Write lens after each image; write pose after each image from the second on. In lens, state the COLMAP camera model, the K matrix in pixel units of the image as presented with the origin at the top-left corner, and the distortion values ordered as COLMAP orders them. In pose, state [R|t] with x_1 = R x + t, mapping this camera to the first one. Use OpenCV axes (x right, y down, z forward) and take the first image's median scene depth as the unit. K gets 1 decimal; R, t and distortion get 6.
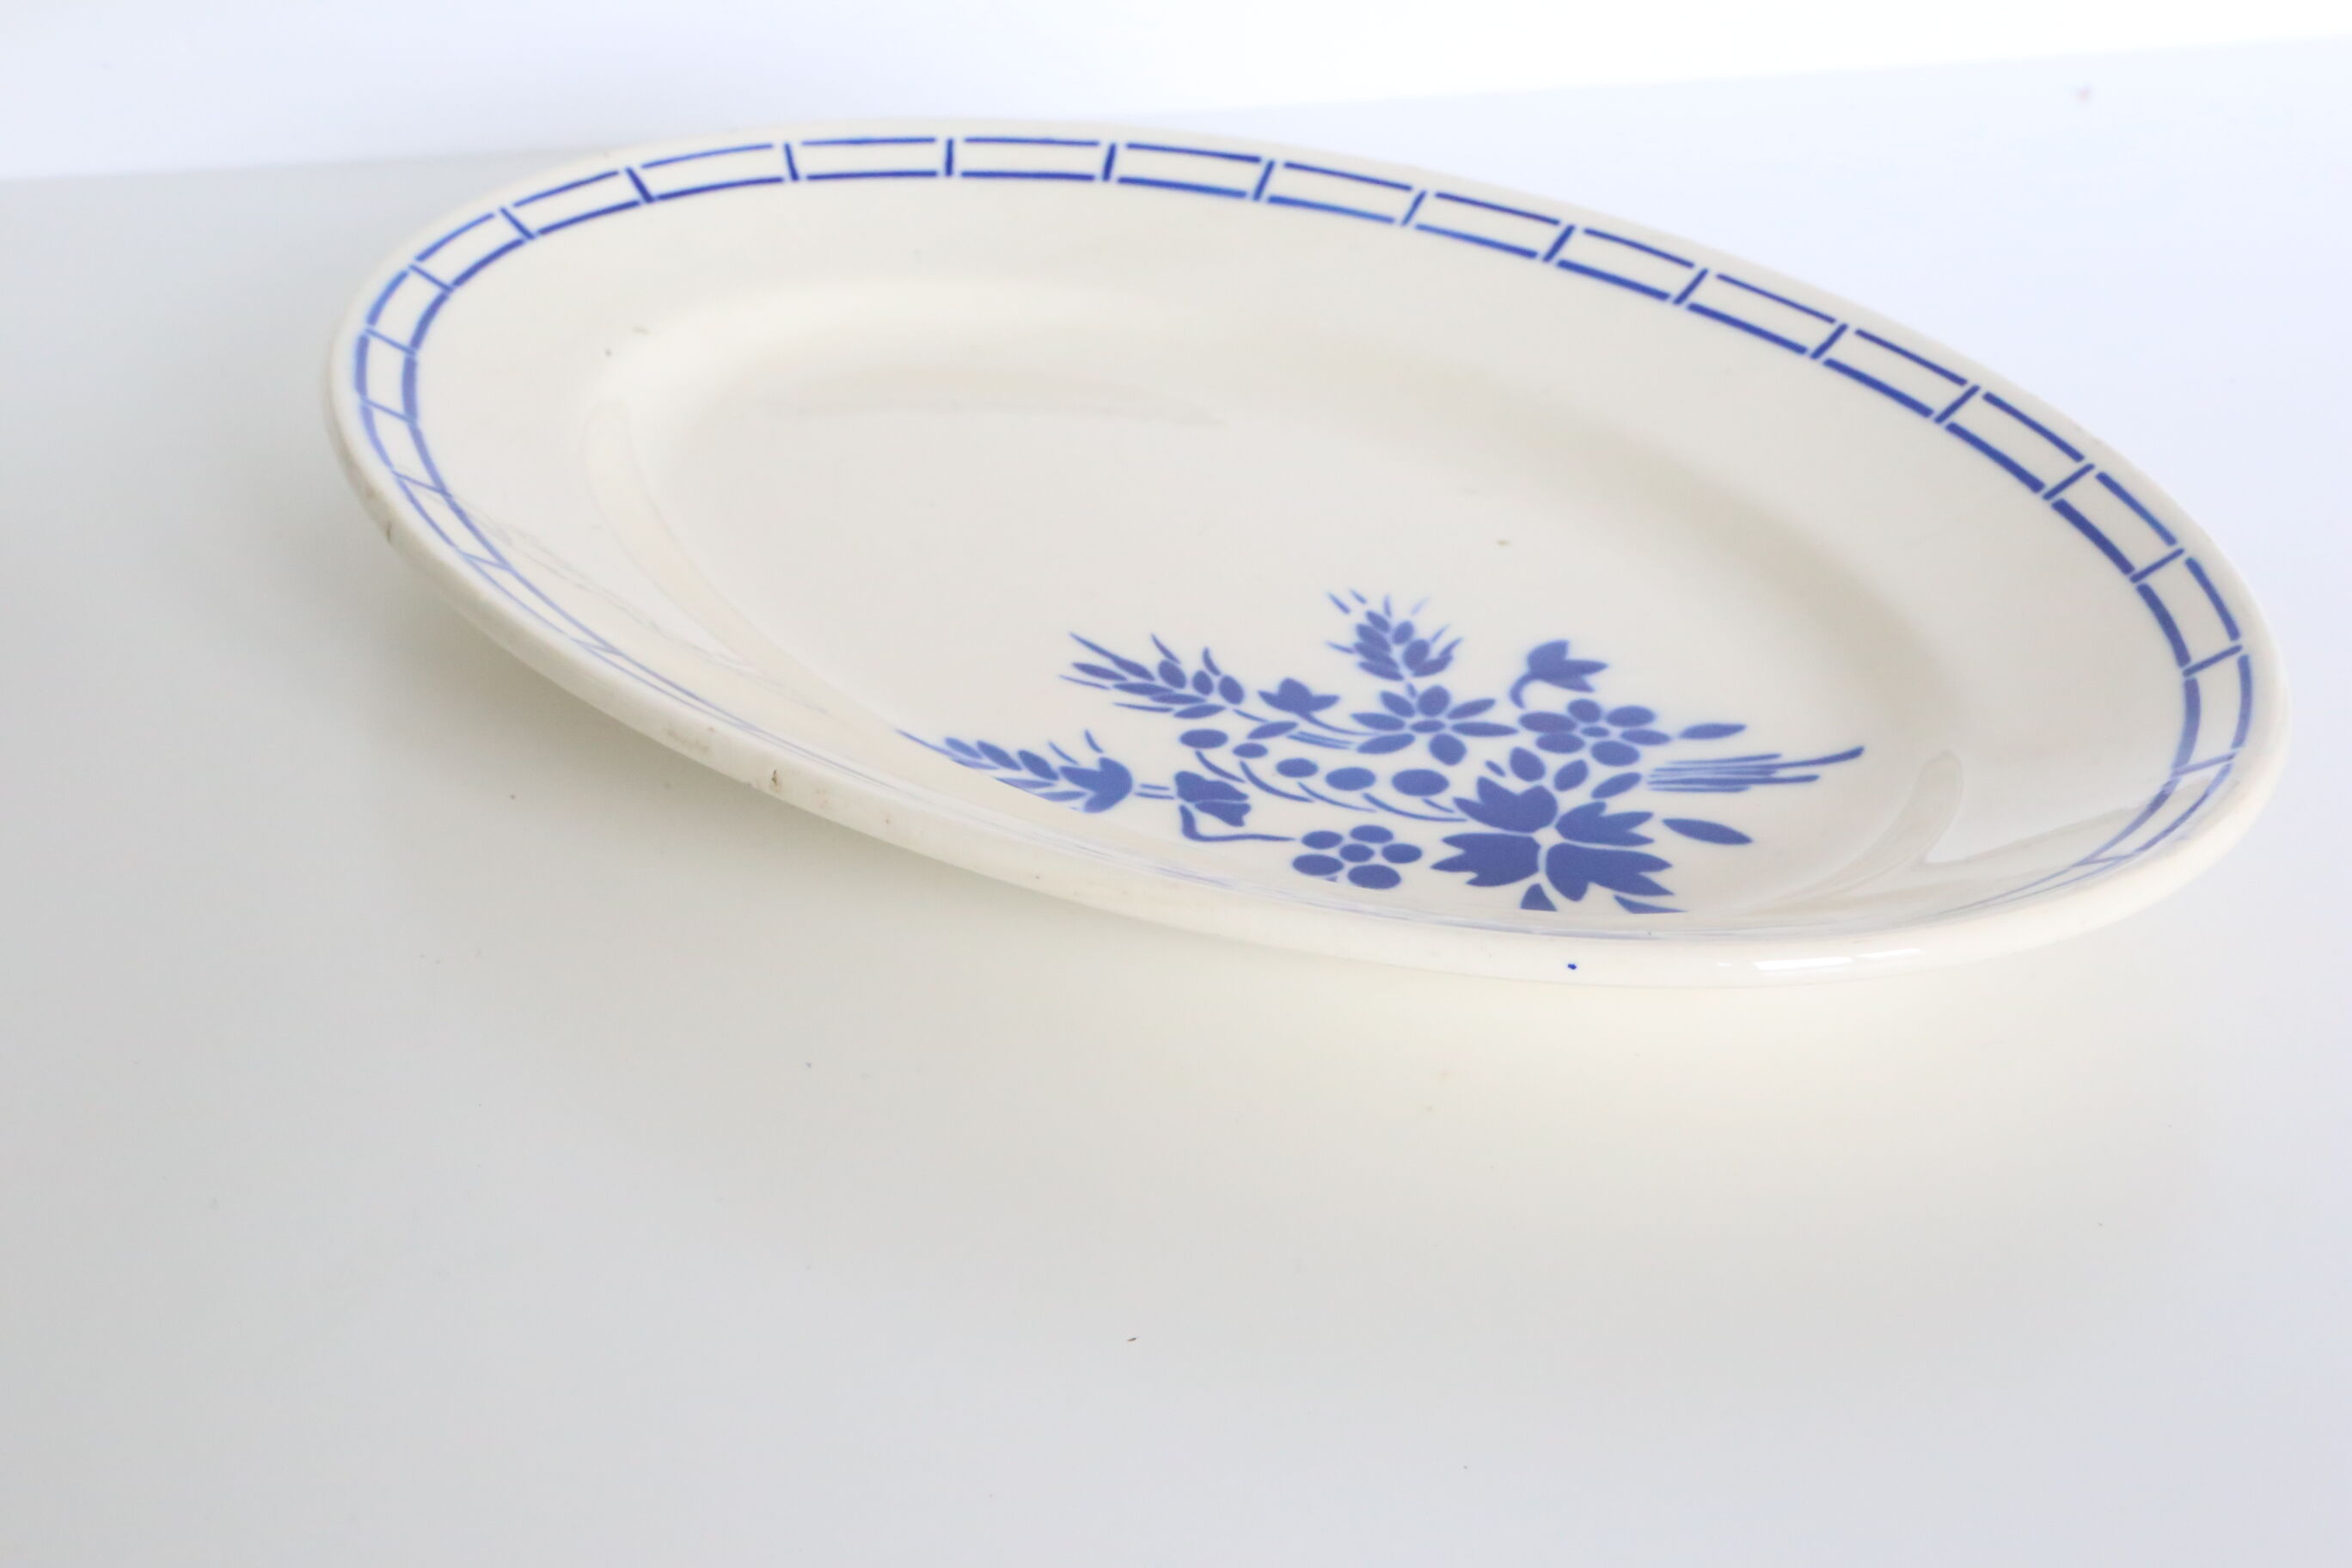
lens RADIAL K [[3356.6, 0, 1179.6], [0, 3356.6, 783.5], [0, 0, 1]] dist [-0.034989, 0.000000]
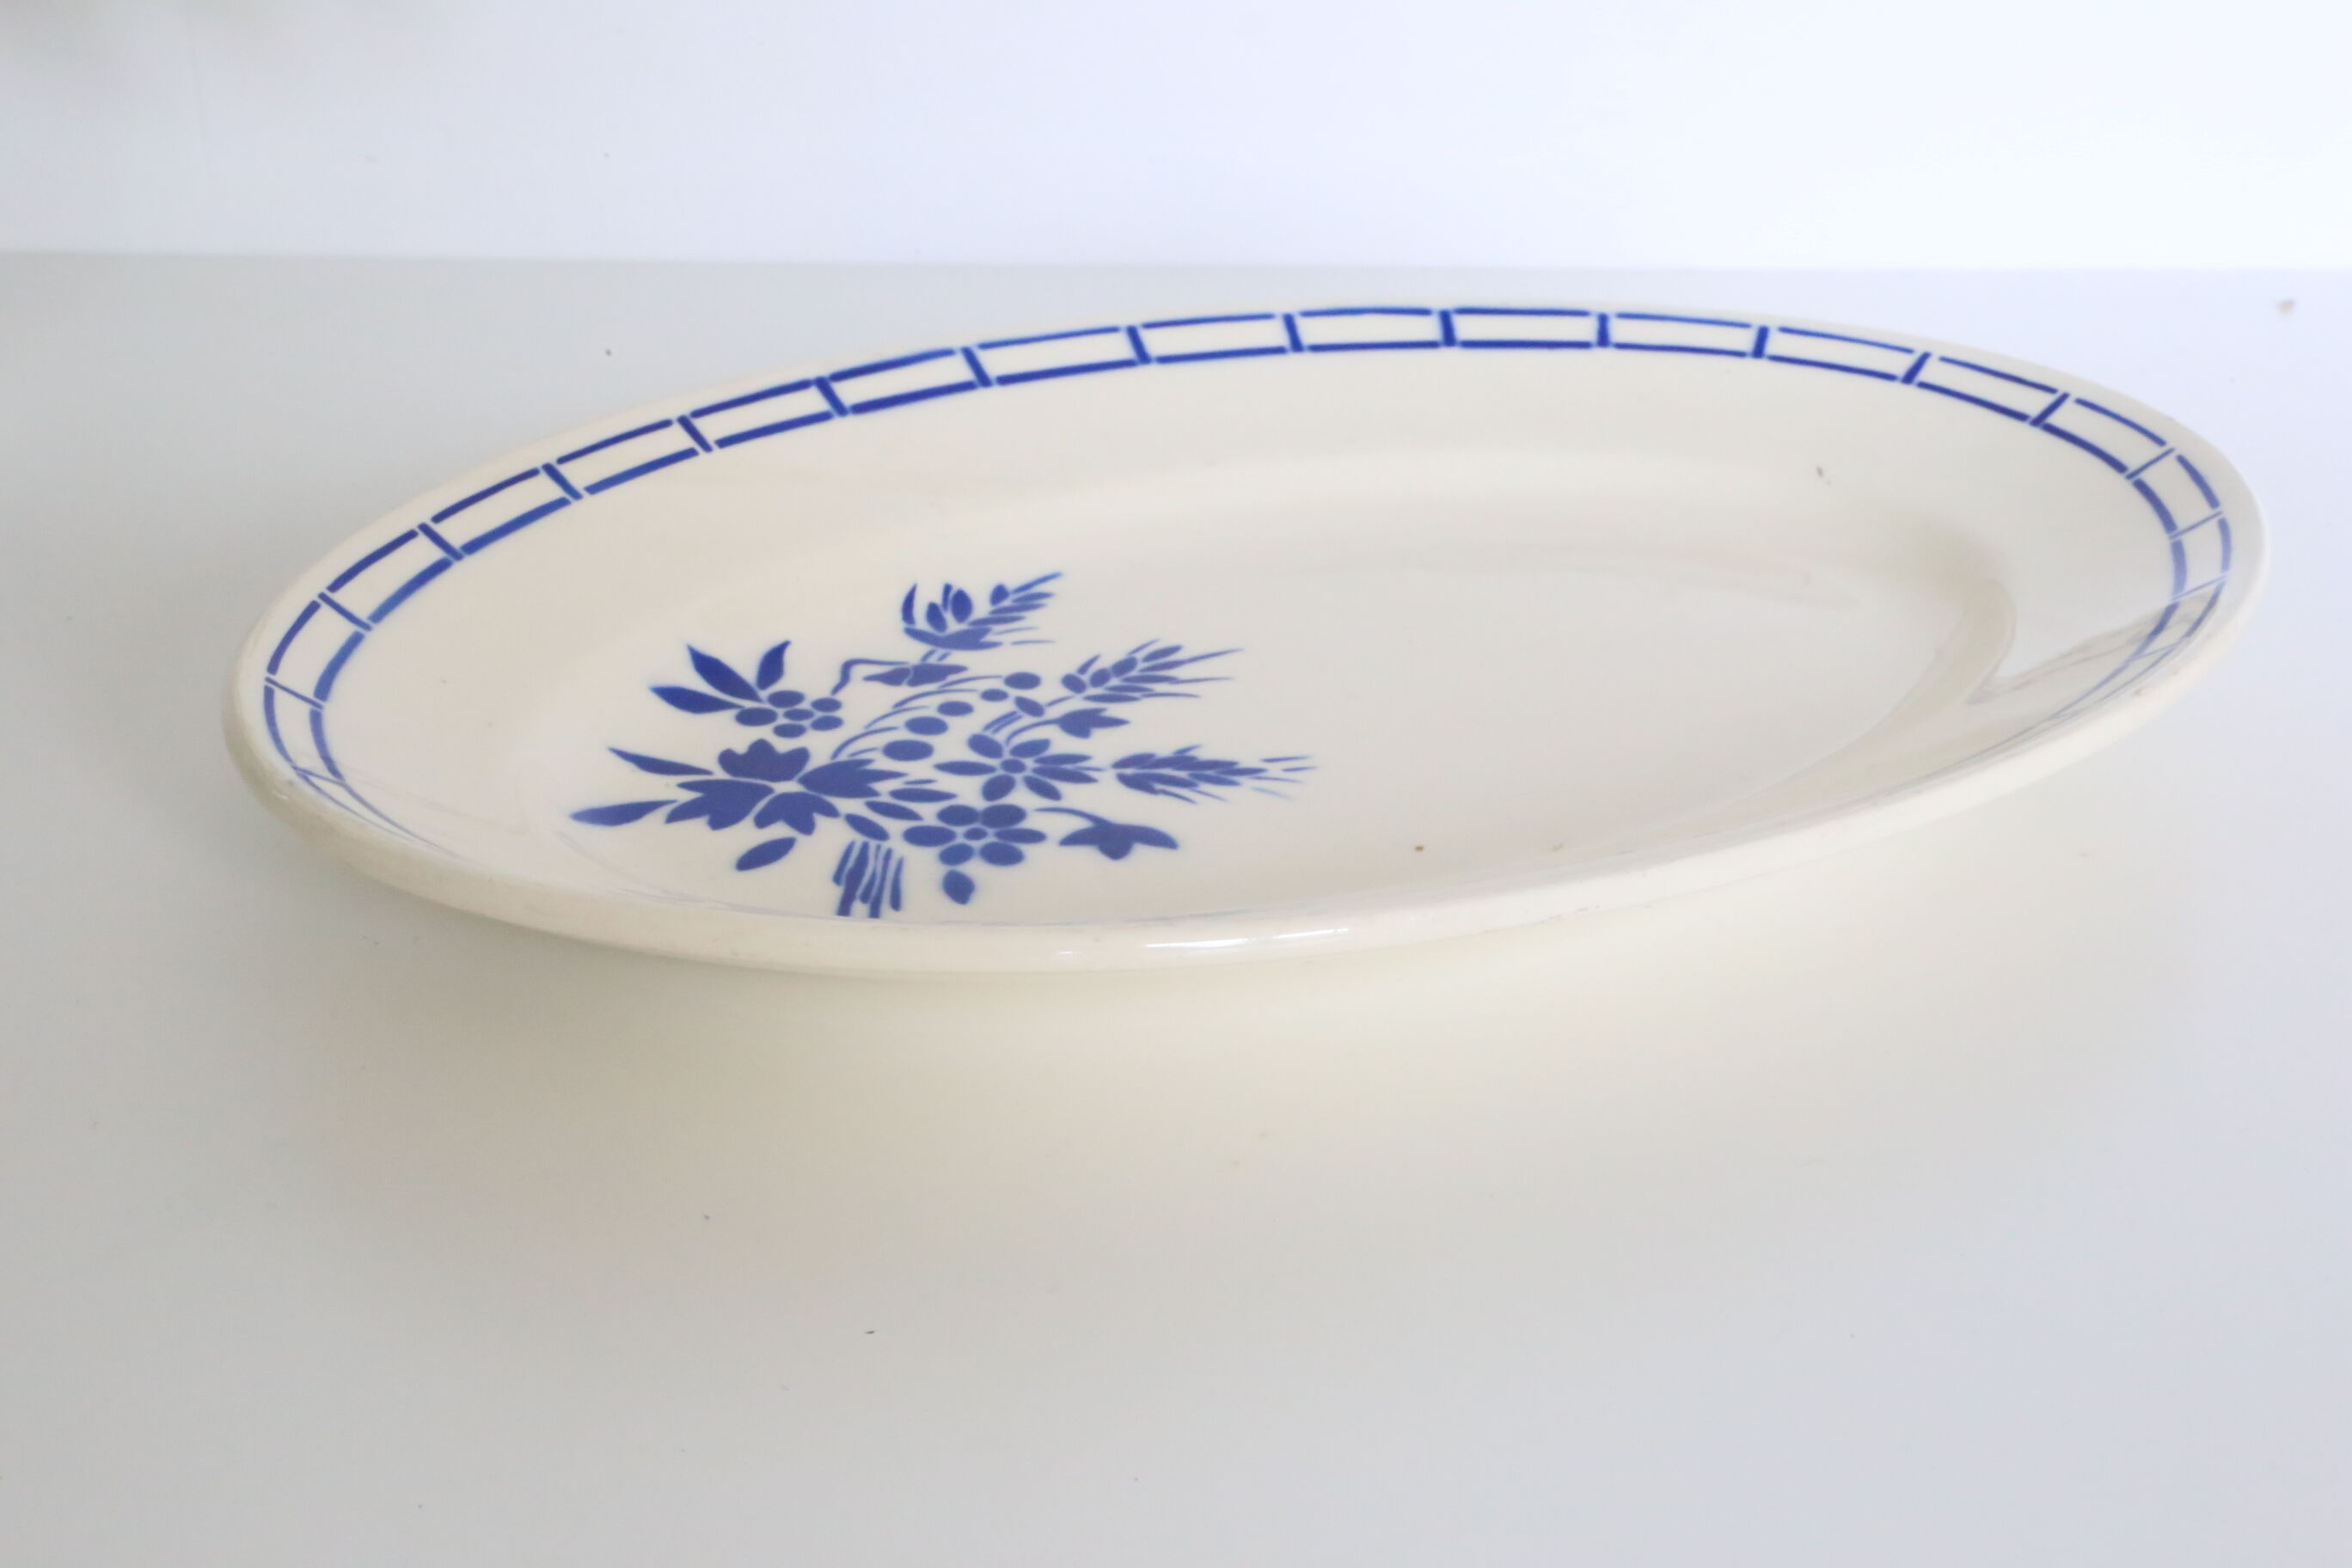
lens RADIAL K [[3356.6, 0, 1179.8], [0, 3356.6, 777.3], [0, 0, 1]] dist [-0.034989, 0.000000]
pose [[-0.146364, 0.405429, -0.902333, 1.037551], [-0.498752, 0.757492, 0.421251, -0.493557], [0.854297, 0.511696, 0.091339, 0.955708]]
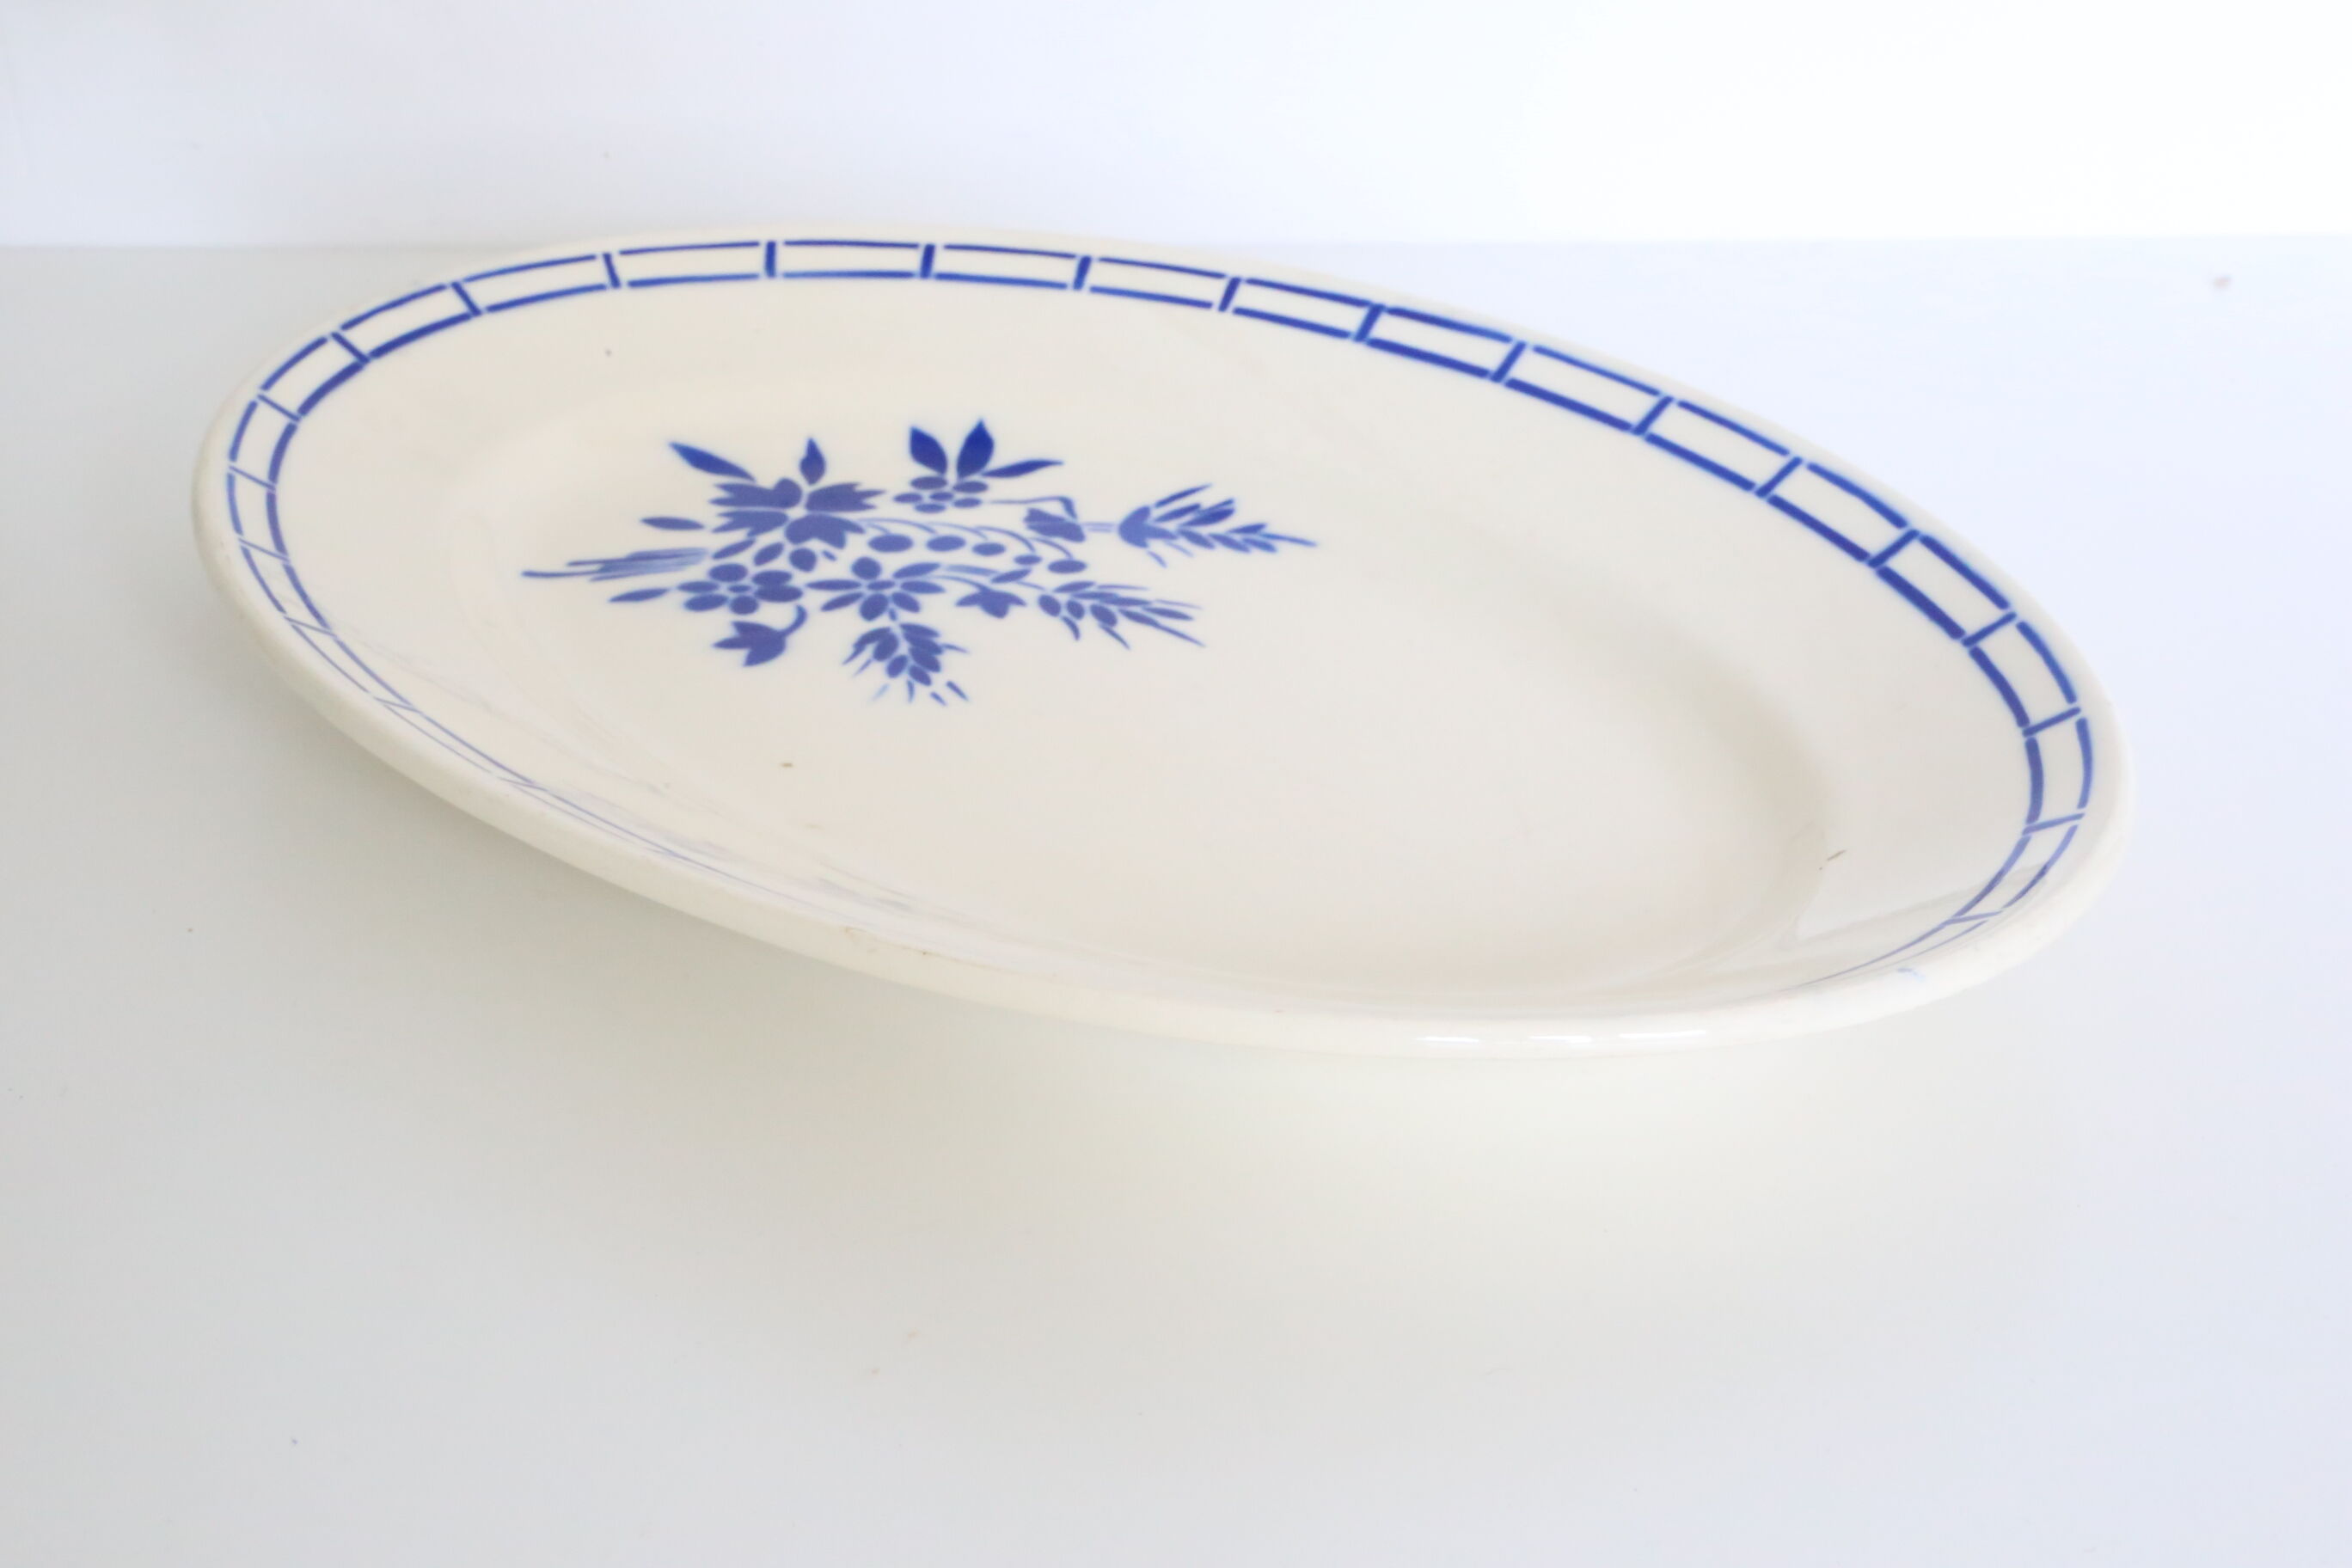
lens RADIAL K [[3356.6, 0, 1084.5], [0, 3356.6, 732.7], [0, 0, 1]] dist [-0.034989, 0.000000]
pose [[-0.996673, 0.027368, -0.076776, 0.095421], [-0.048607, 0.556561, 0.829384, -0.981823], [0.065429, 0.830356, -0.553378, 1.715531]]
